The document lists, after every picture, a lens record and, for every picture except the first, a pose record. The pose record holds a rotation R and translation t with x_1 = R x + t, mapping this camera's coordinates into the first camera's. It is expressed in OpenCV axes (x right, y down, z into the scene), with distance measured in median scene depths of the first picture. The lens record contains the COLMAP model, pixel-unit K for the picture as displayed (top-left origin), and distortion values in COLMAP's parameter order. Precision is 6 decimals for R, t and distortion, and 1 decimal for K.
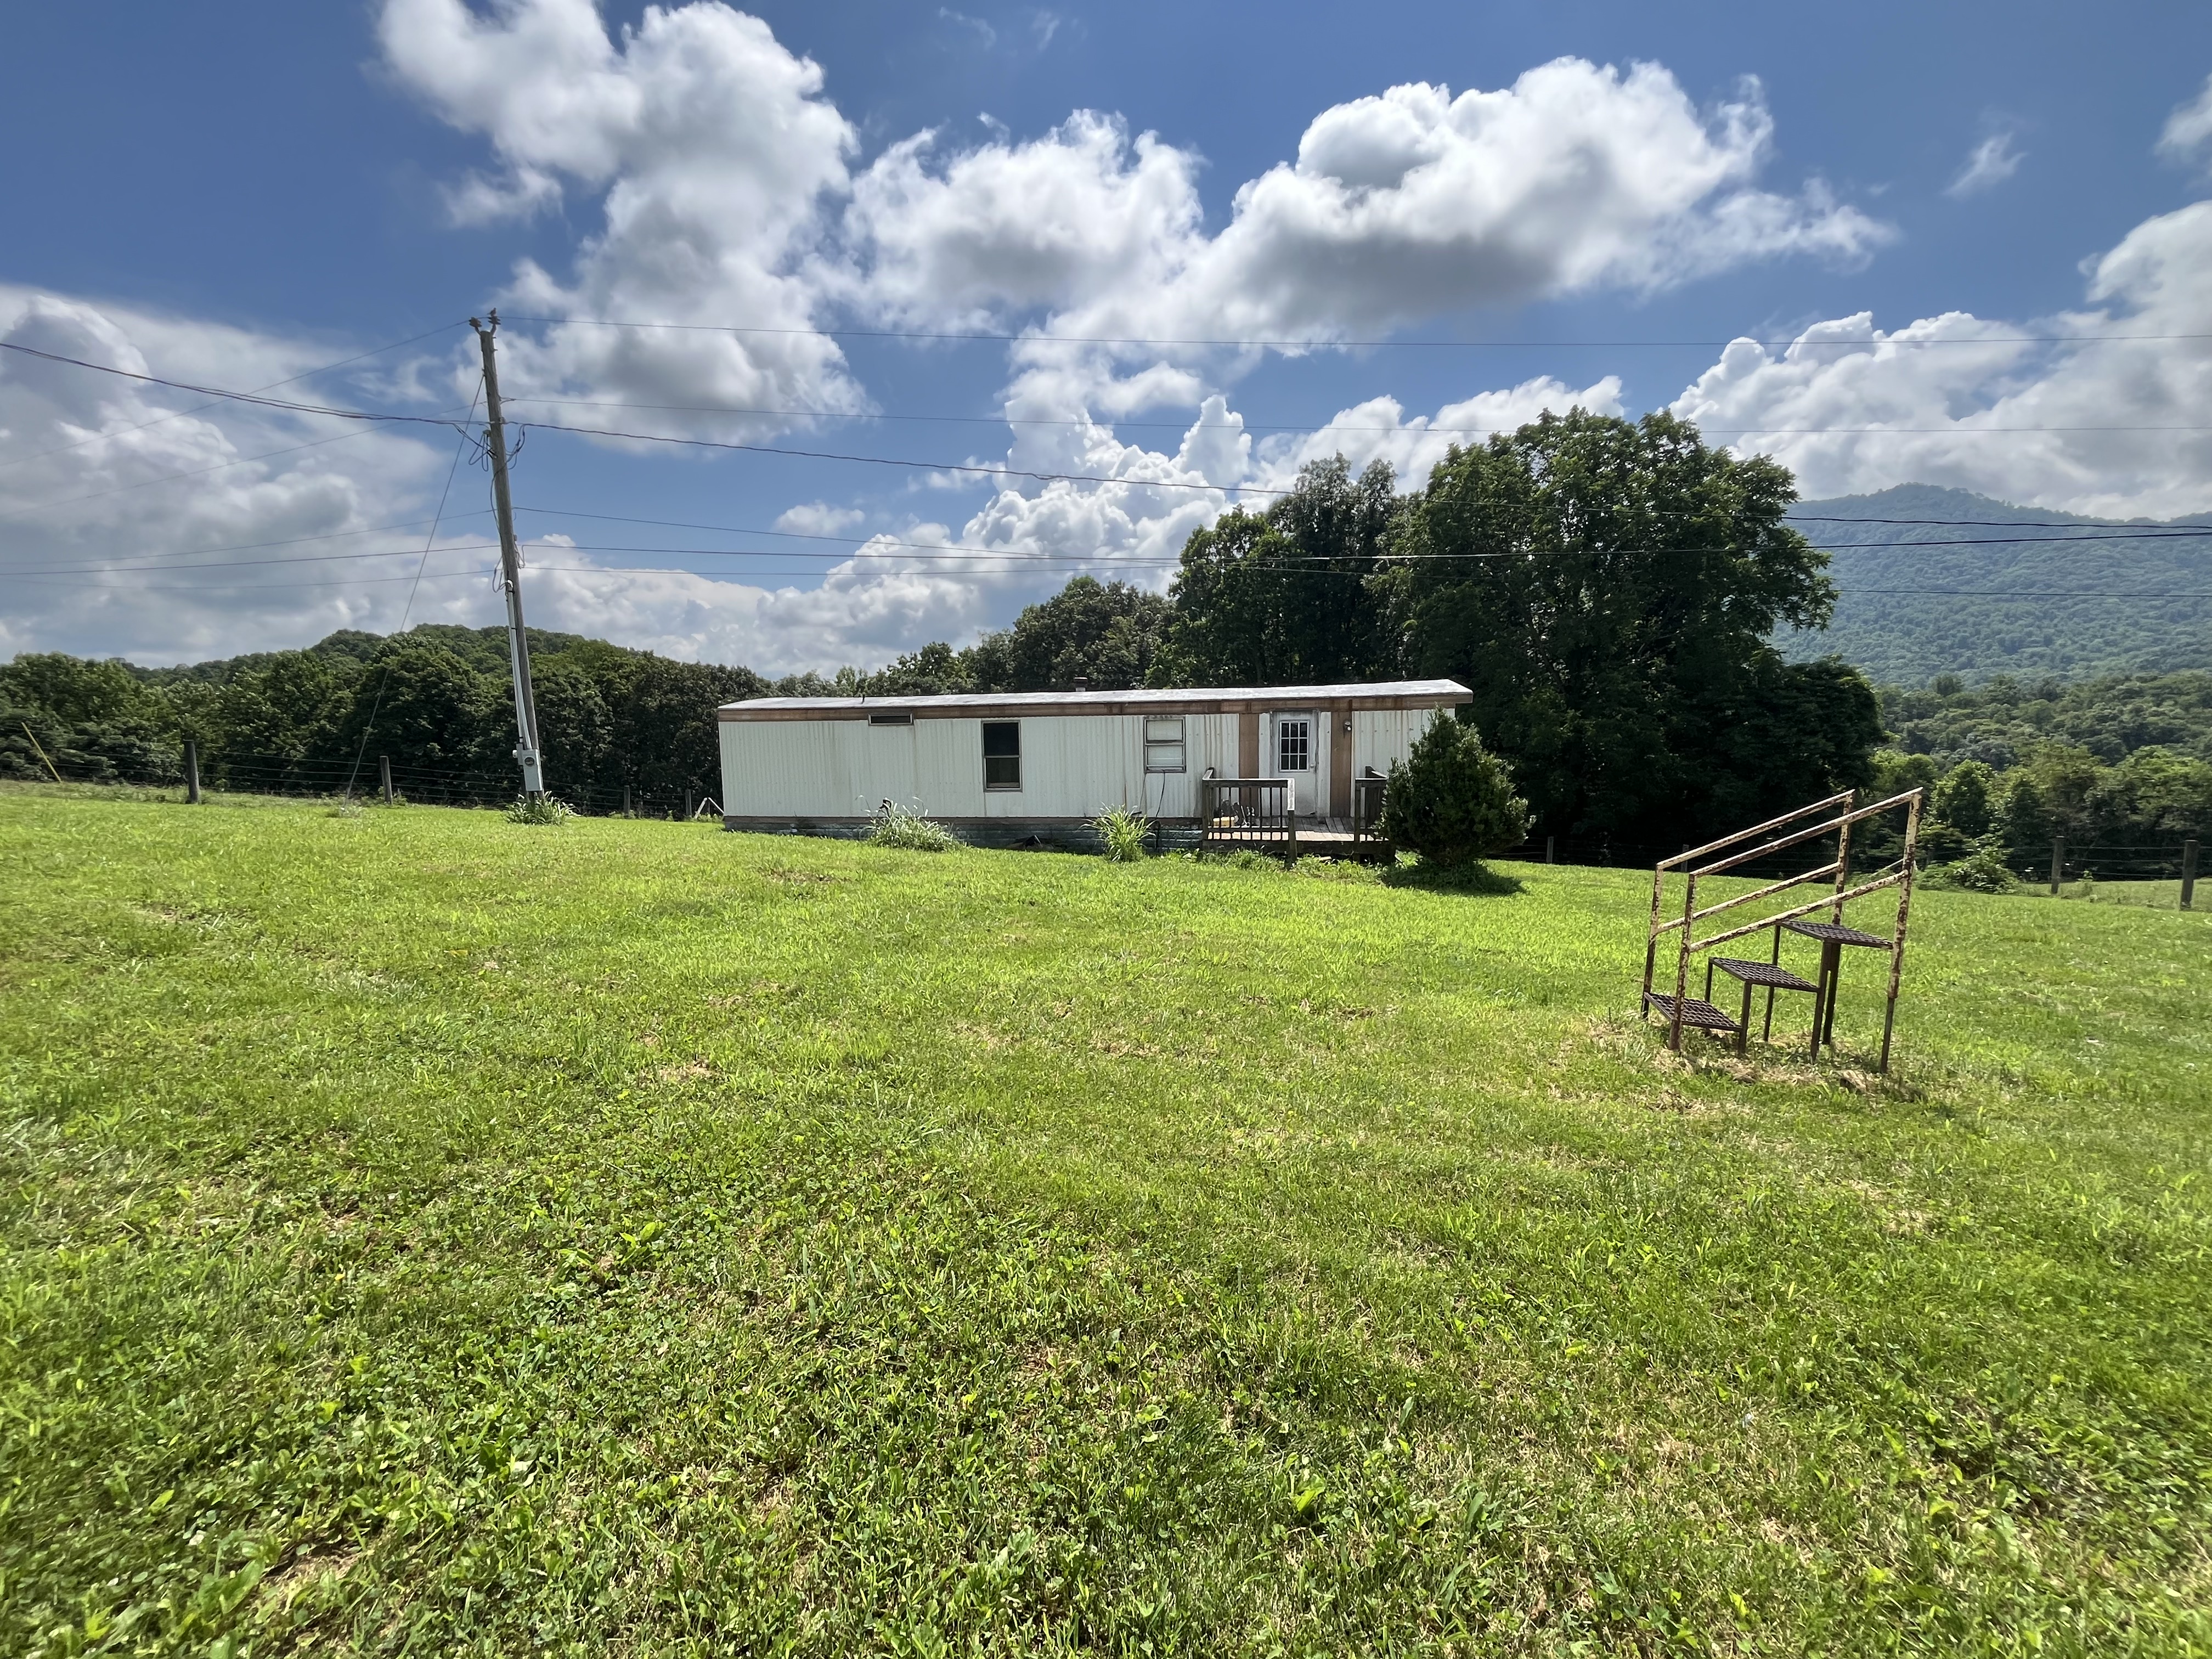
lens RADIAL K [[893.3, 0, 1102.1], [0, 893.3, 838.1], [0, 0, 1]] dist [-0.004101, 0.000030]
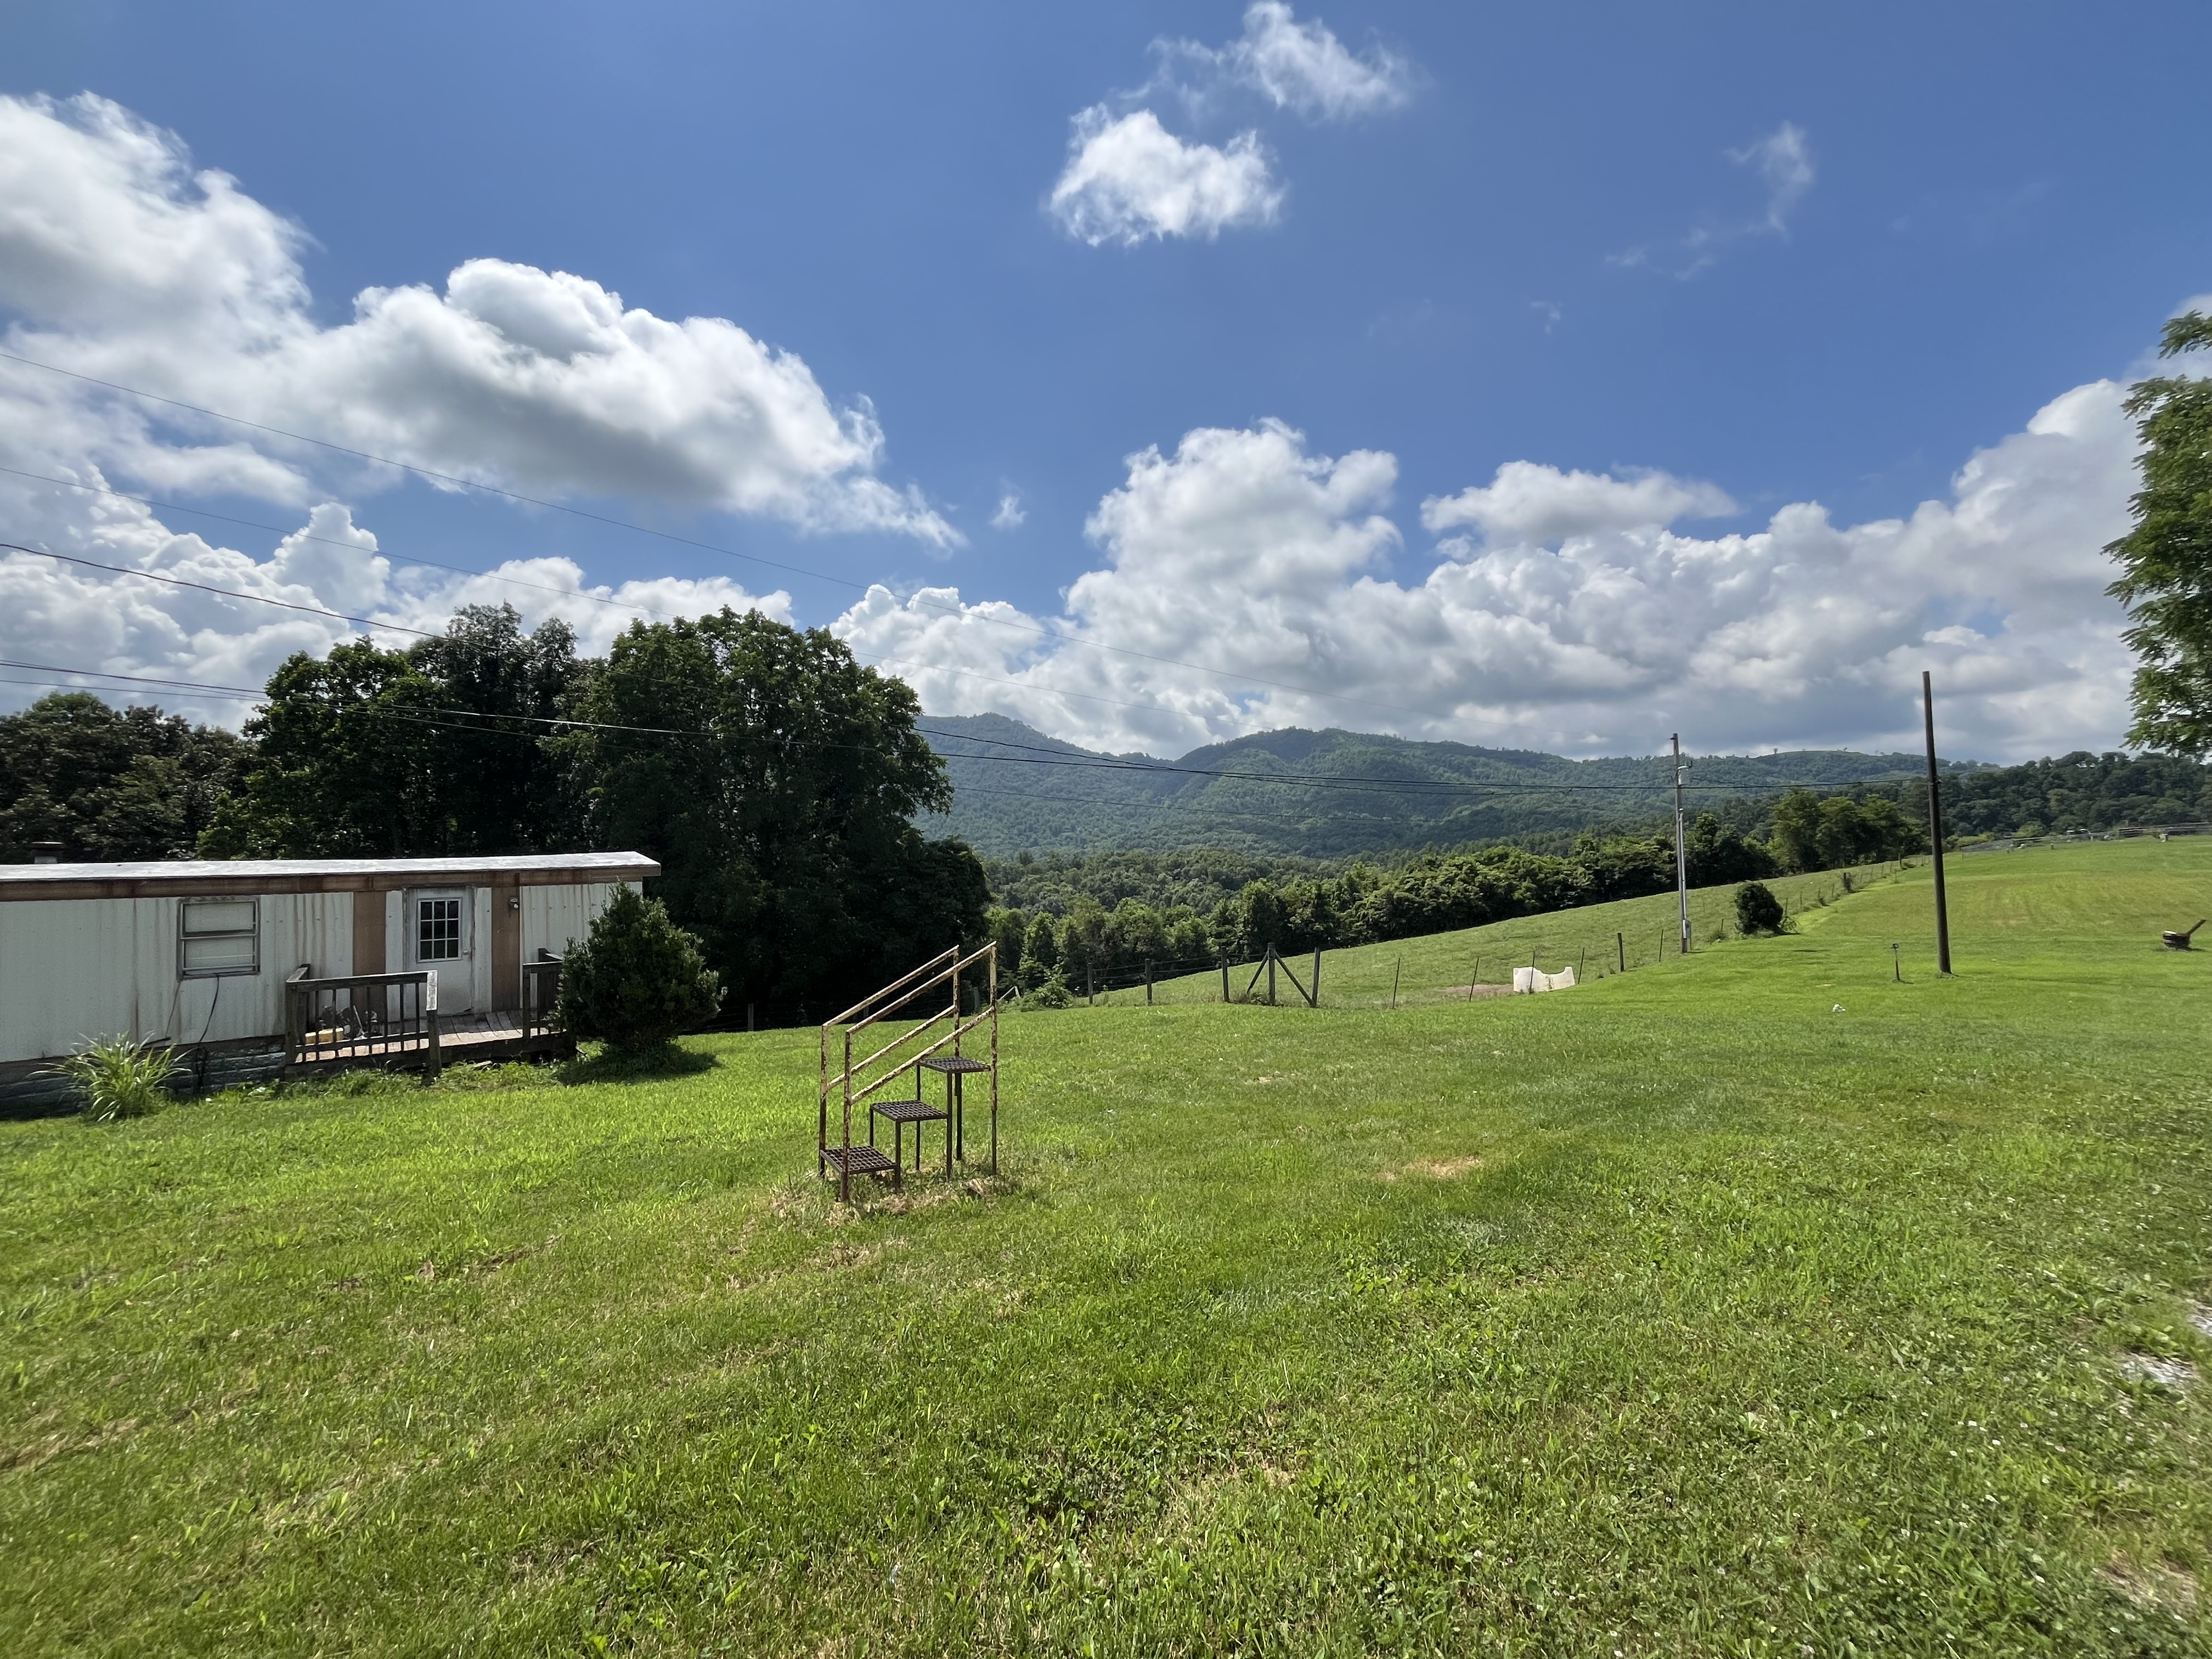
lens RADIAL K [[893.3, 0, 1103.5], [0, 893.3, 835.1], [0, 0, 1]] dist [-0.004101, 0.000030]
pose [[0.670078, 0.024039, 0.741901, 0.014557], [0.117890, 0.983343, -0.138339, -0.003125], [-0.732869, 0.180160, 0.656083, -0.002444]]
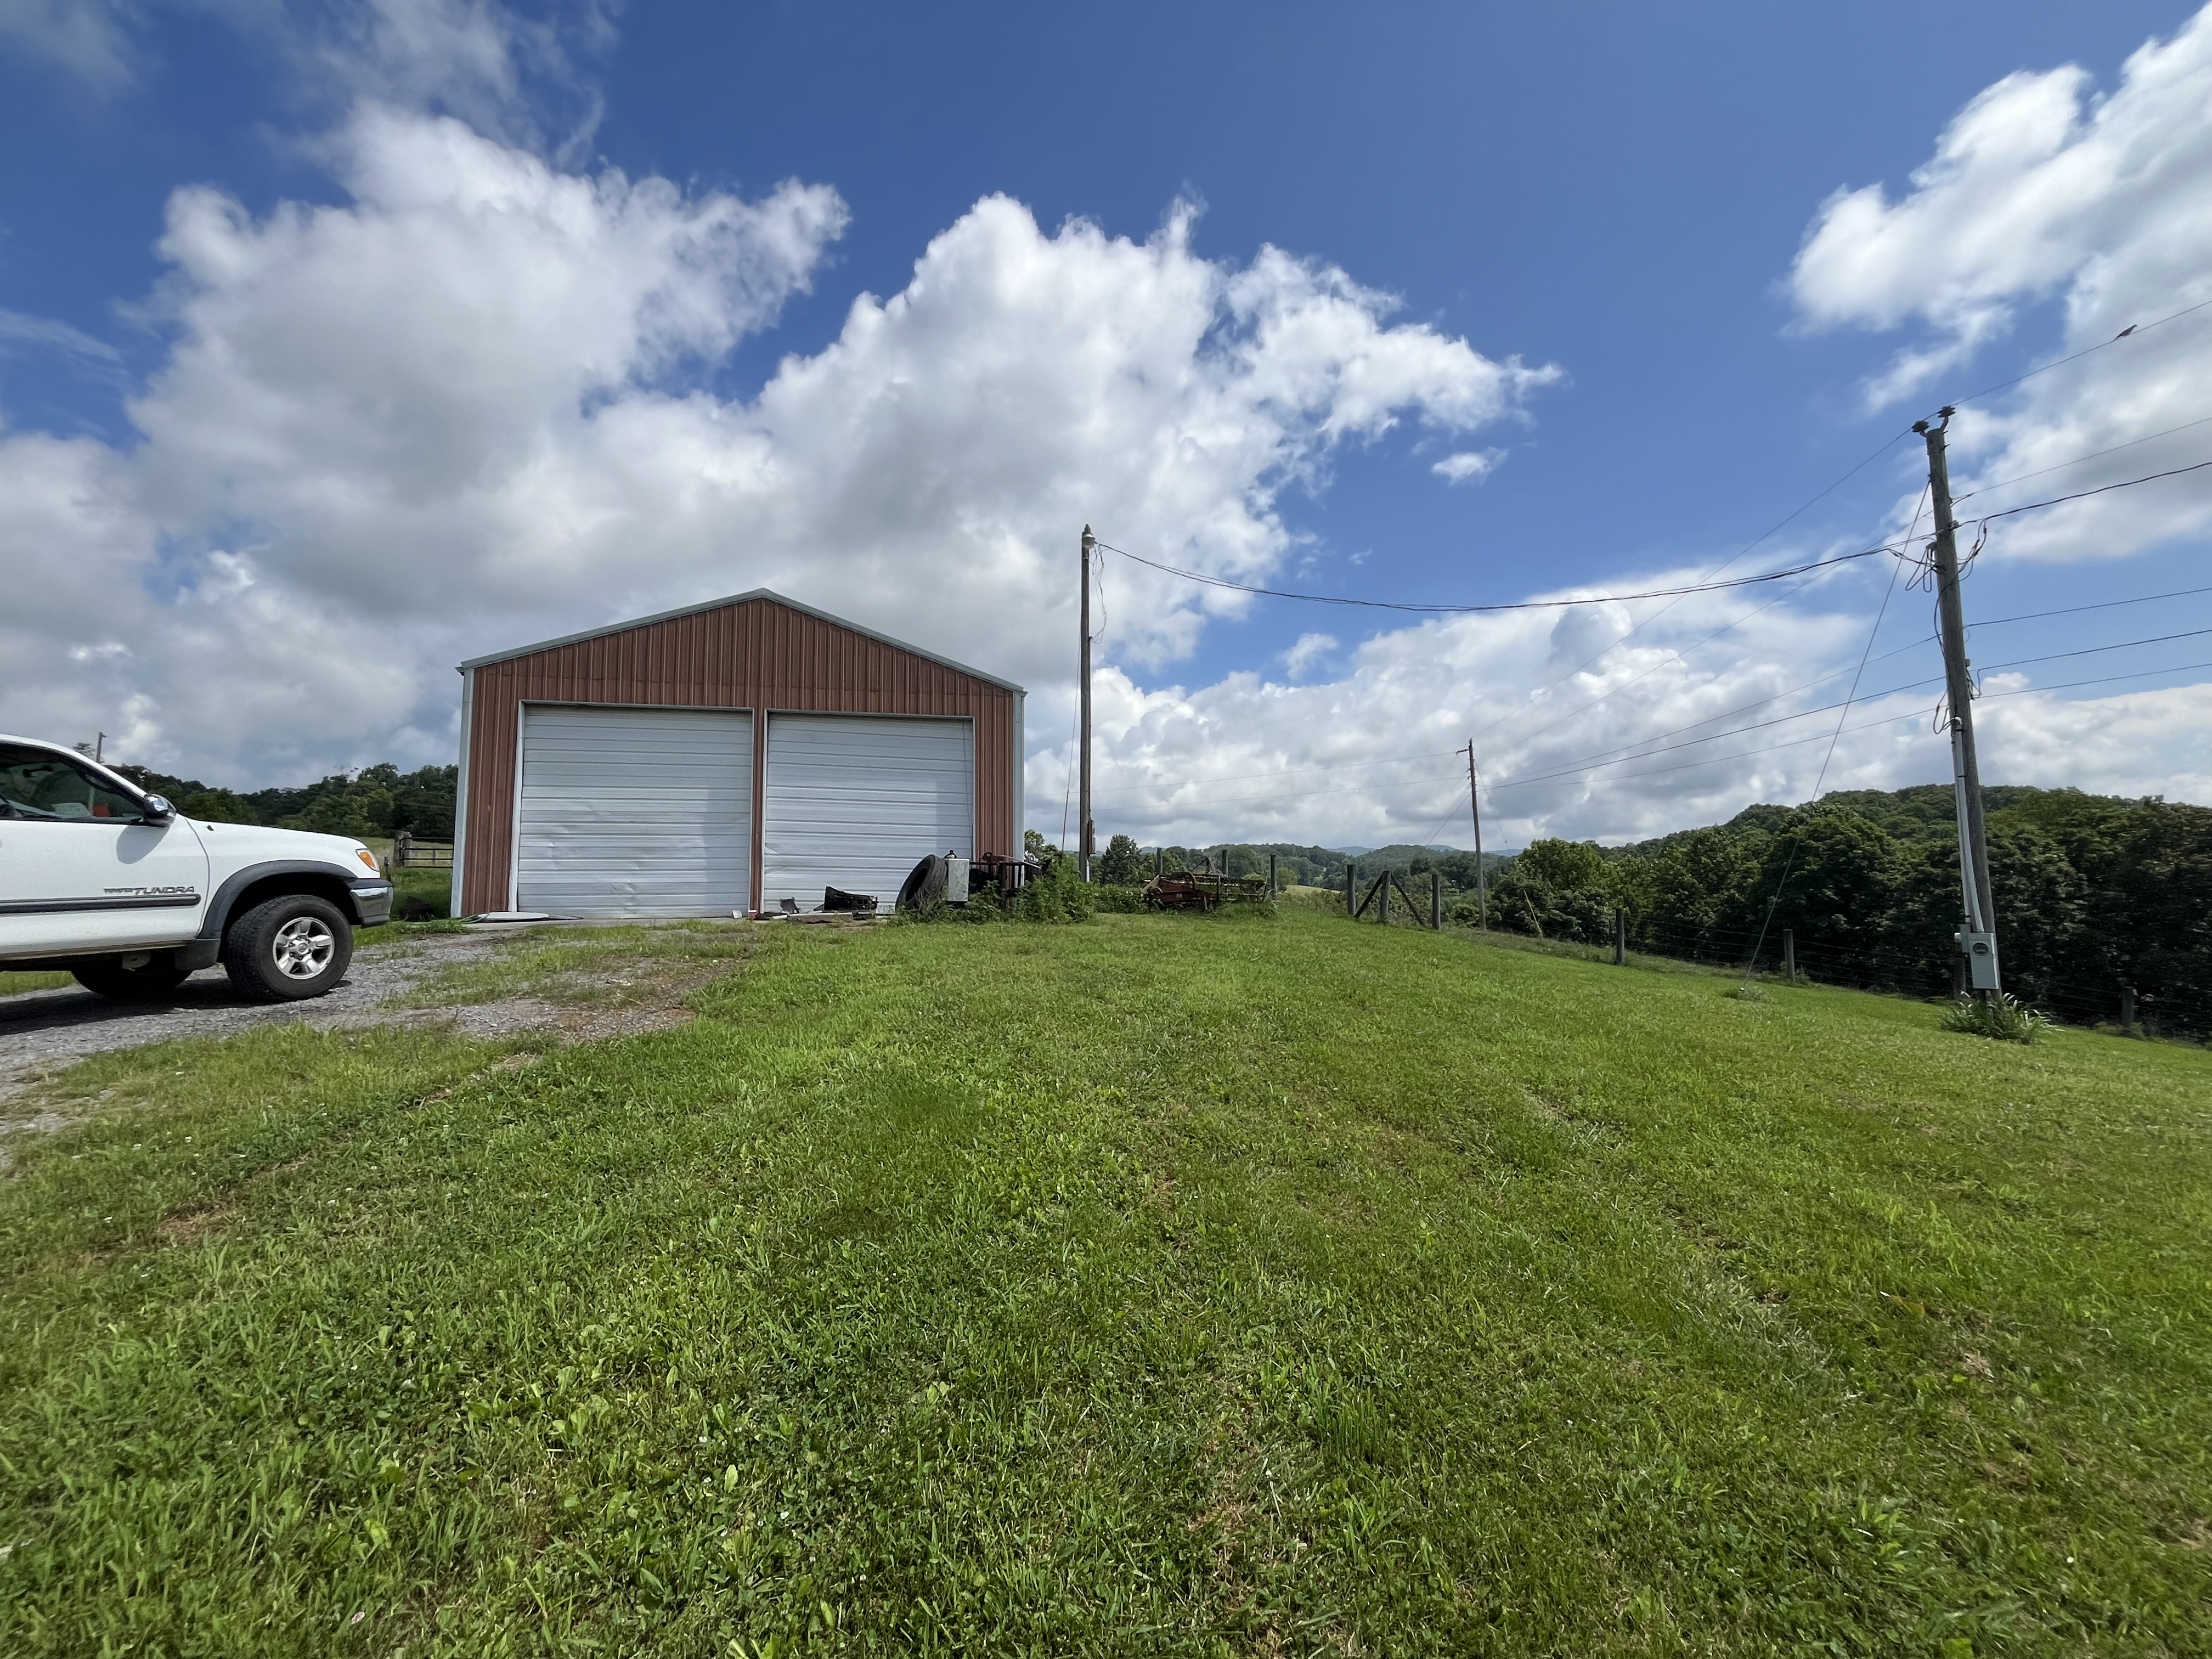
lens RADIAL K [[893.3, 0, 1115.2], [0, 893.3, 837.6], [0, 0, 1]] dist [-0.004101, 0.000030]
pose [[0.248453, -0.051486, -0.967275, -0.109539], [-0.131279, 0.987583, -0.086287, -0.020796], [0.959707, 0.148421, 0.238609, 0.128894]]
